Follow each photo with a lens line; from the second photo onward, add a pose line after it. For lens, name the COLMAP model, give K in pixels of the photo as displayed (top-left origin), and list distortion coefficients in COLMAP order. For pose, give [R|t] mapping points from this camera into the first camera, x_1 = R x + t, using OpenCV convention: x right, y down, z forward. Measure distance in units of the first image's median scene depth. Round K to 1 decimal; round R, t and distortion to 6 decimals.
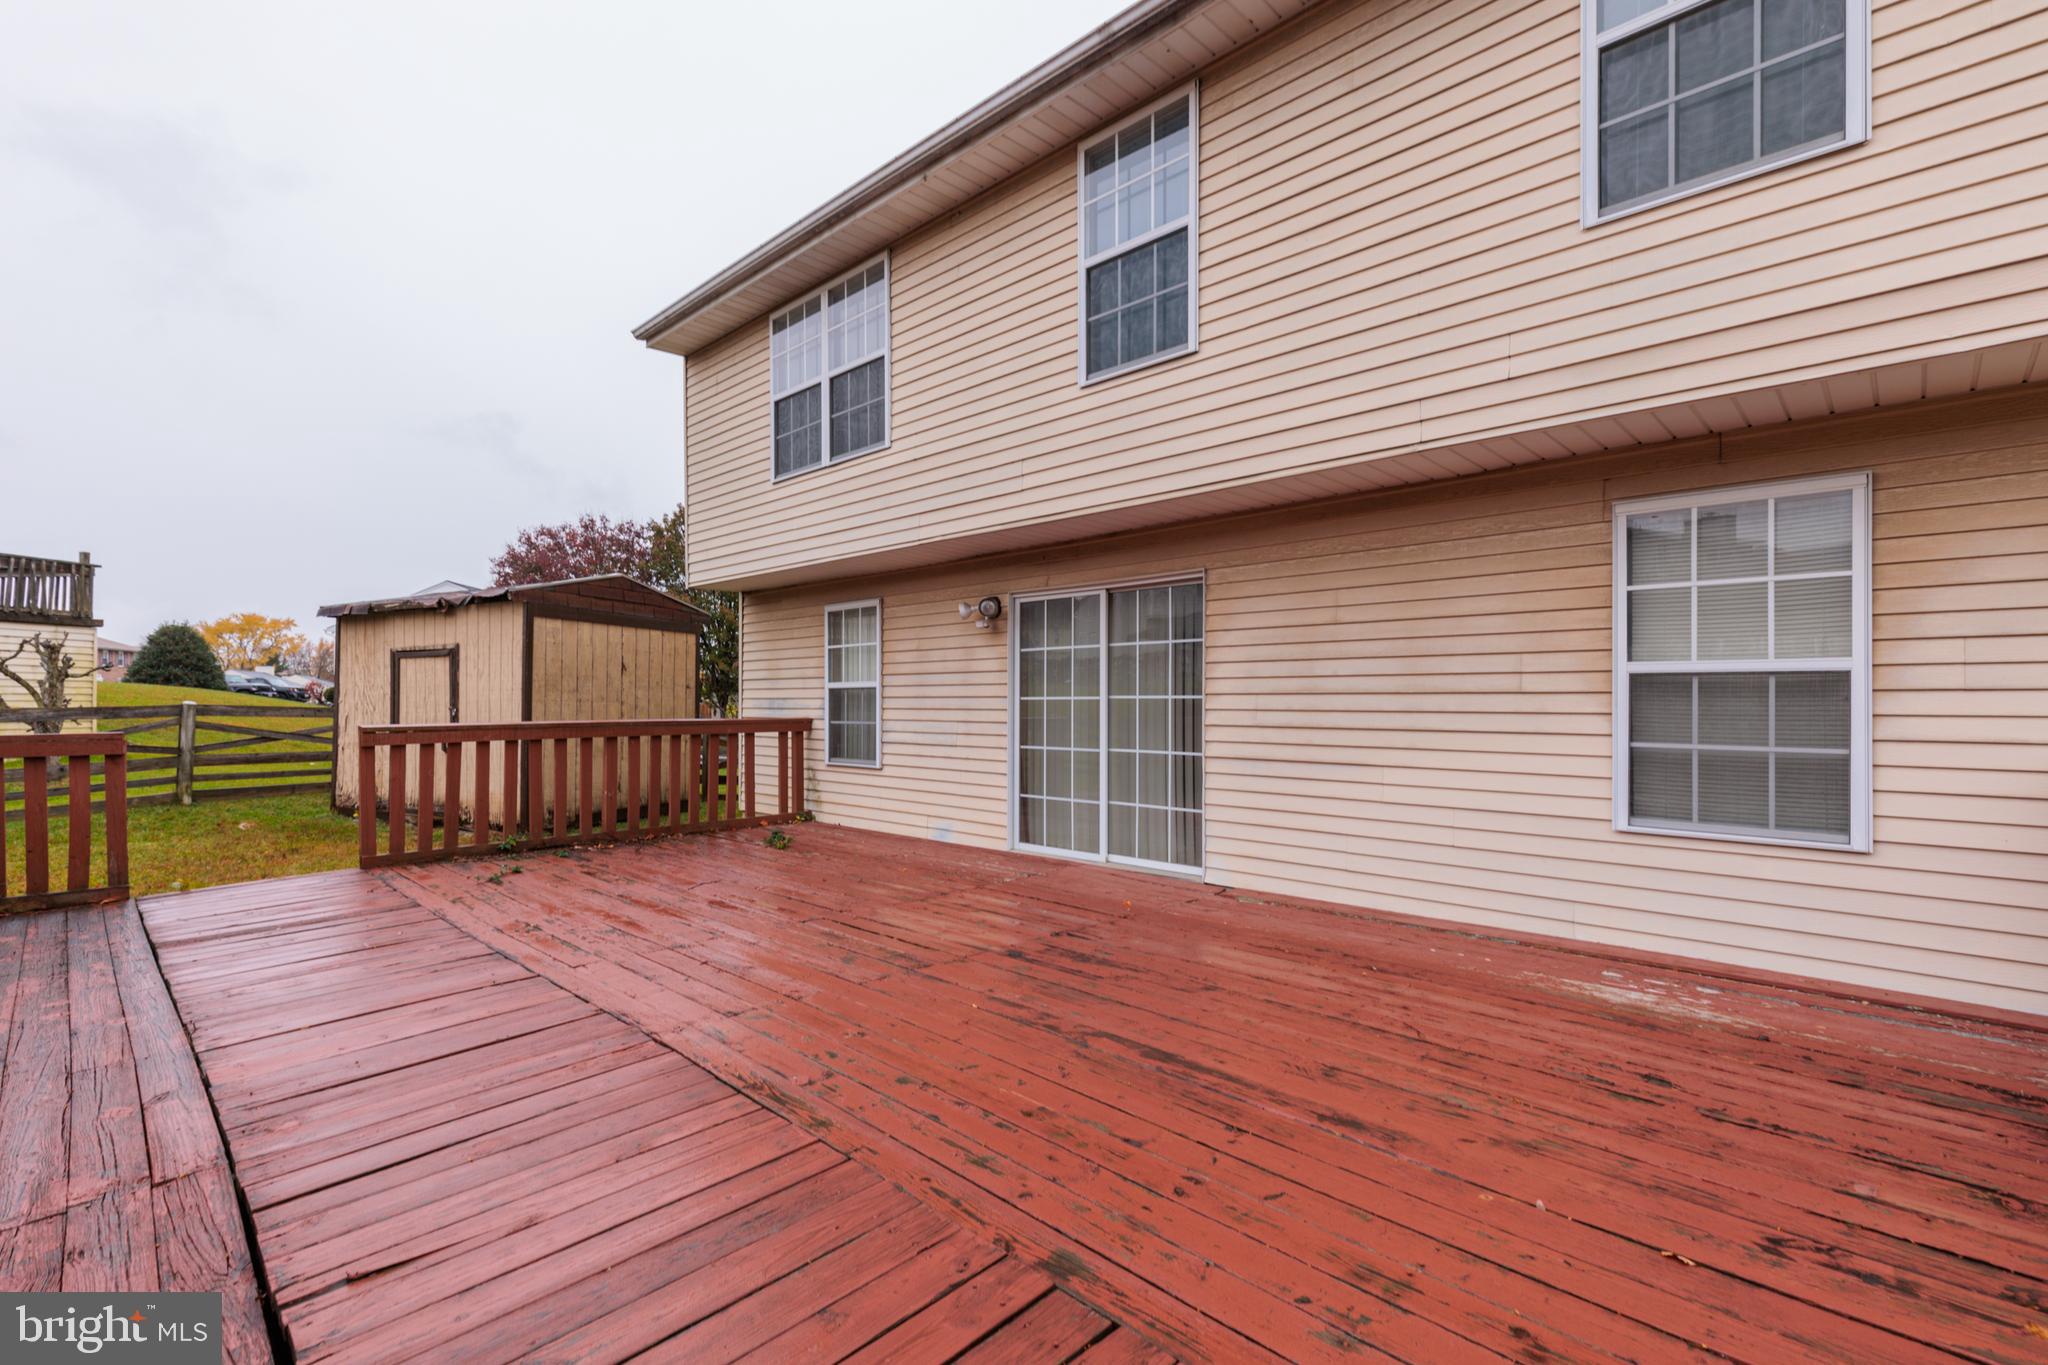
lens RADIAL K [[912.3, 0, 1037.0], [0, 912.3, 697.9], [0, 0, 1]] dist [0.001787, -0.000815]
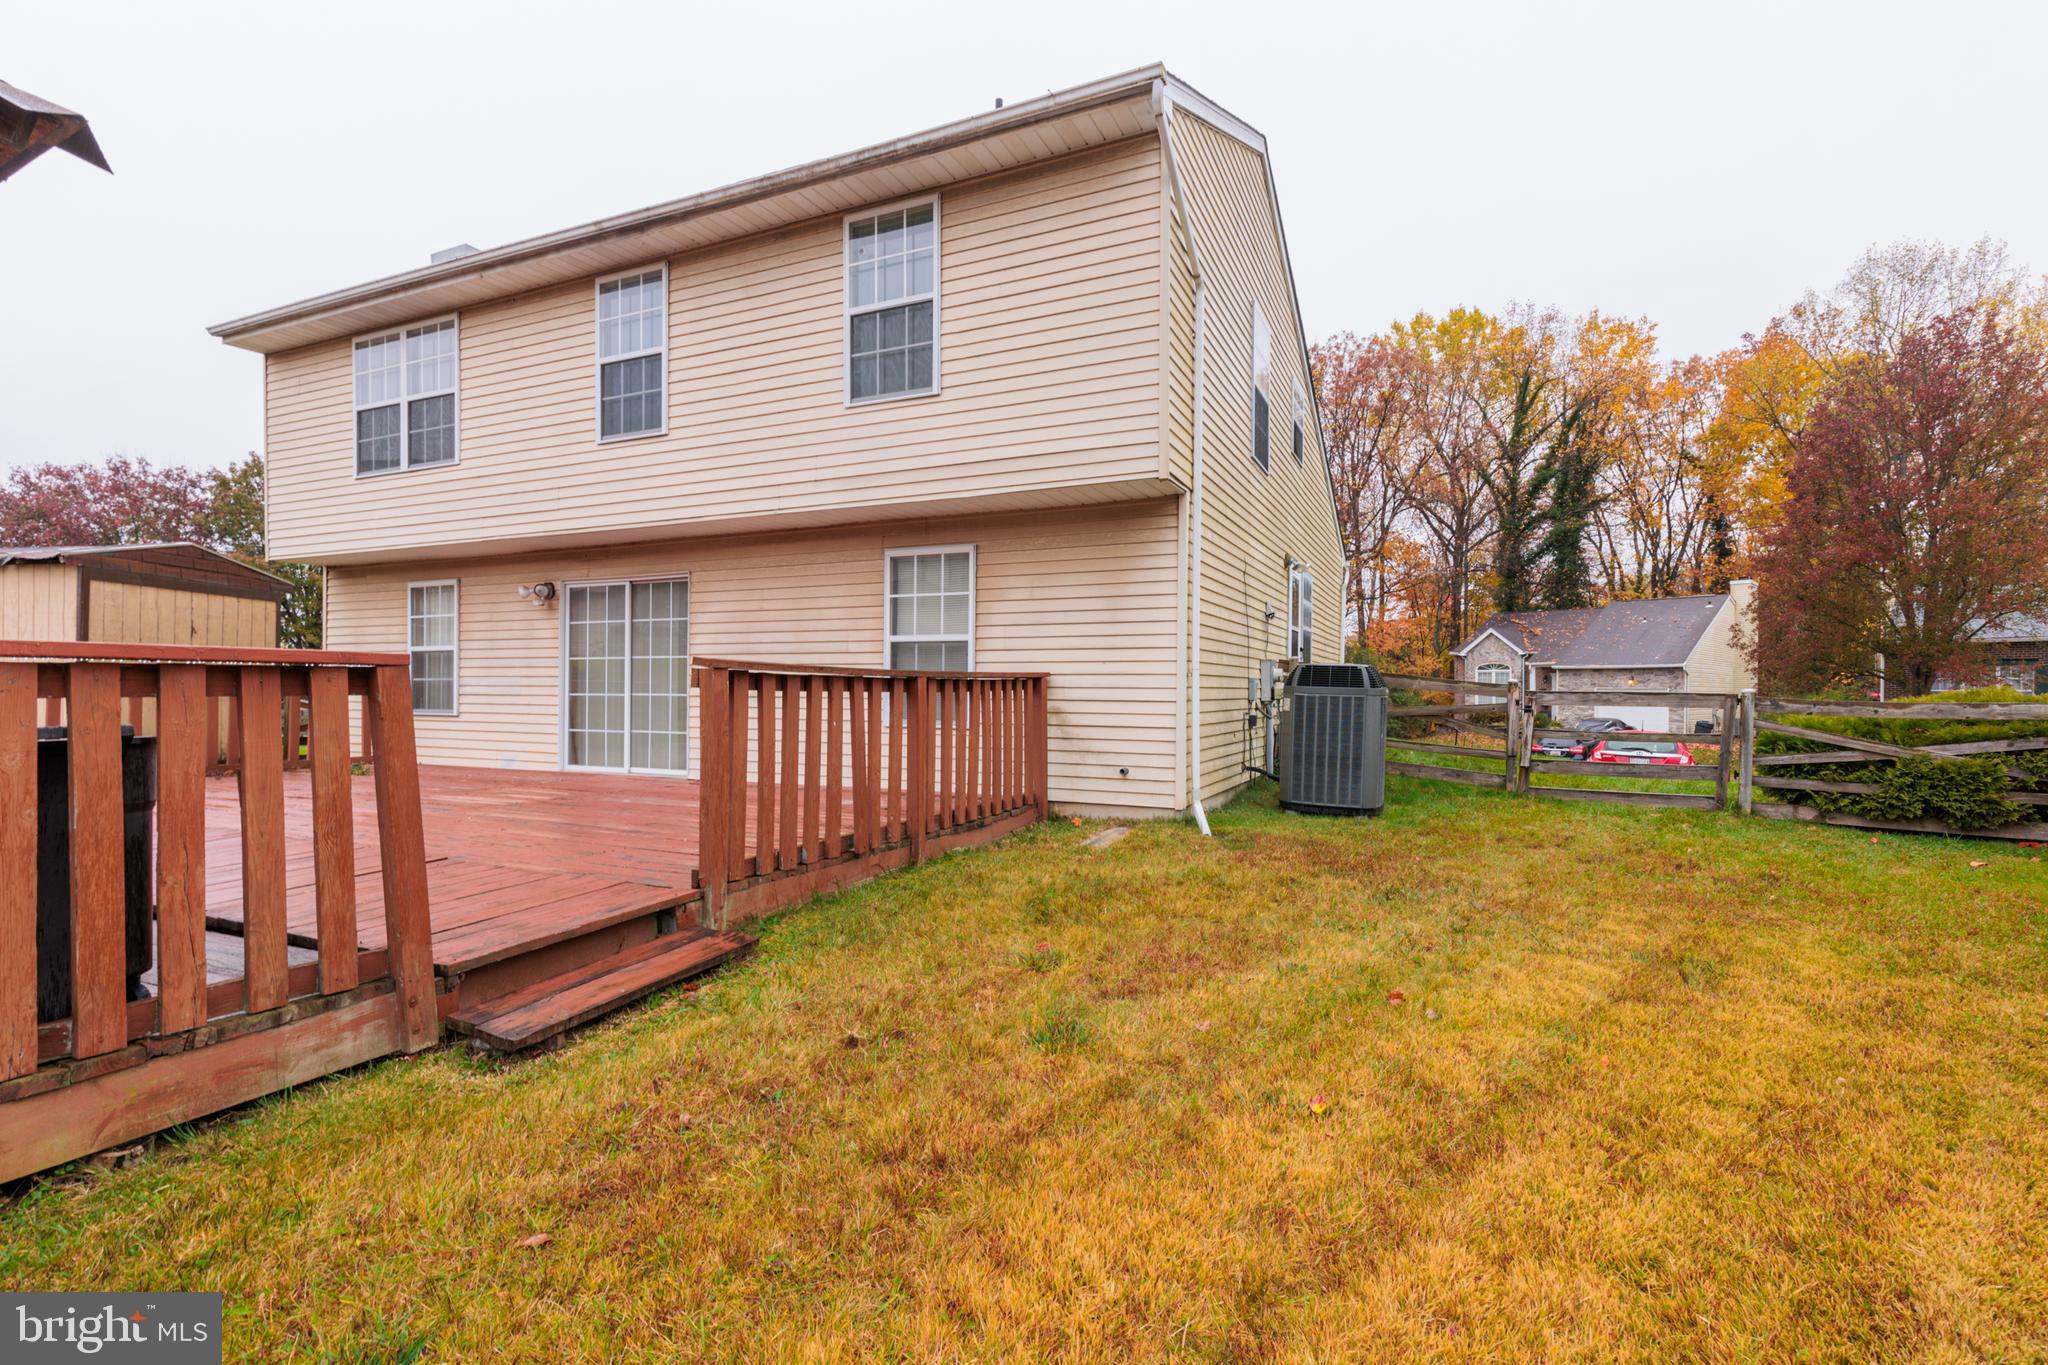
lens RADIAL K [[912.3, 0, 1036.7], [0, 912.3, 690.4], [0, 0, 1]] dist [0.001787, -0.000815]
pose [[0.943505, 0.003754, 0.331337, 0.176090], [-0.006339, 0.999957, 0.006722, 0.032462], [-0.331297, -0.008443, 0.943489, -0.478493]]
